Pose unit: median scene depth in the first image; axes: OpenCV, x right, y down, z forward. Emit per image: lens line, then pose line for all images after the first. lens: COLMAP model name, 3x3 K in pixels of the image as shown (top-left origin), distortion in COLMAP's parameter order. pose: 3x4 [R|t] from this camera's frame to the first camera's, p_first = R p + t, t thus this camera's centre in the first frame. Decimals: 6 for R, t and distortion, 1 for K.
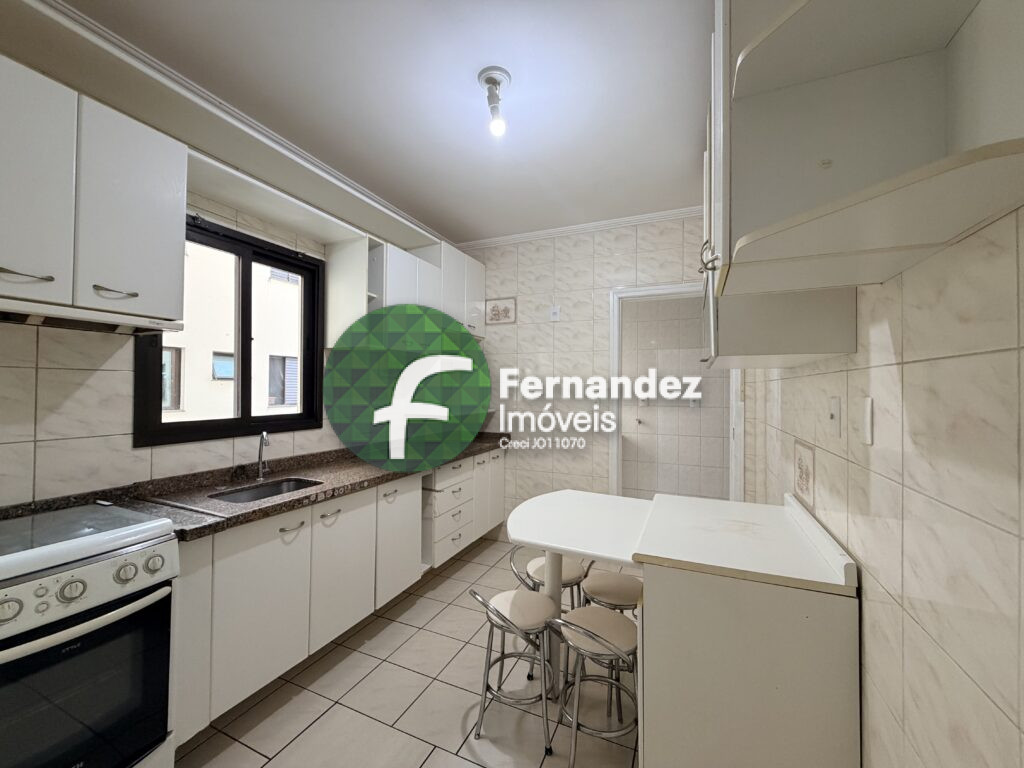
lens RADIAL K [[409.4, 0, 516.1], [0, 409.4, 383.1], [0, 0, 1]] dist [-0.000923, -0.000128]
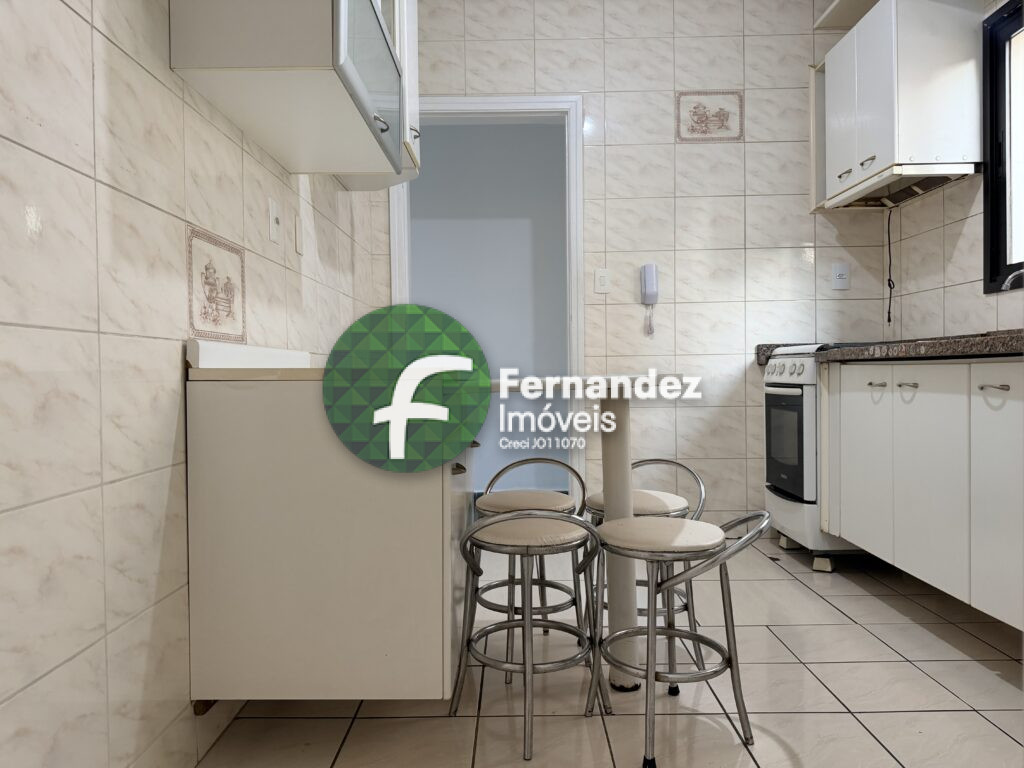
lens RADIAL K [[705.4, 0, 512.0], [0, 705.4, 384.0], [0, 0, 1]] dist [0.053847, -0.071058]
pose [[-0.918669, 0.009840, -0.394905, 0.706780], [0.009671, 0.999950, 0.002420, 0.350921], [0.394909, -0.001596, -0.918719, 2.081999]]
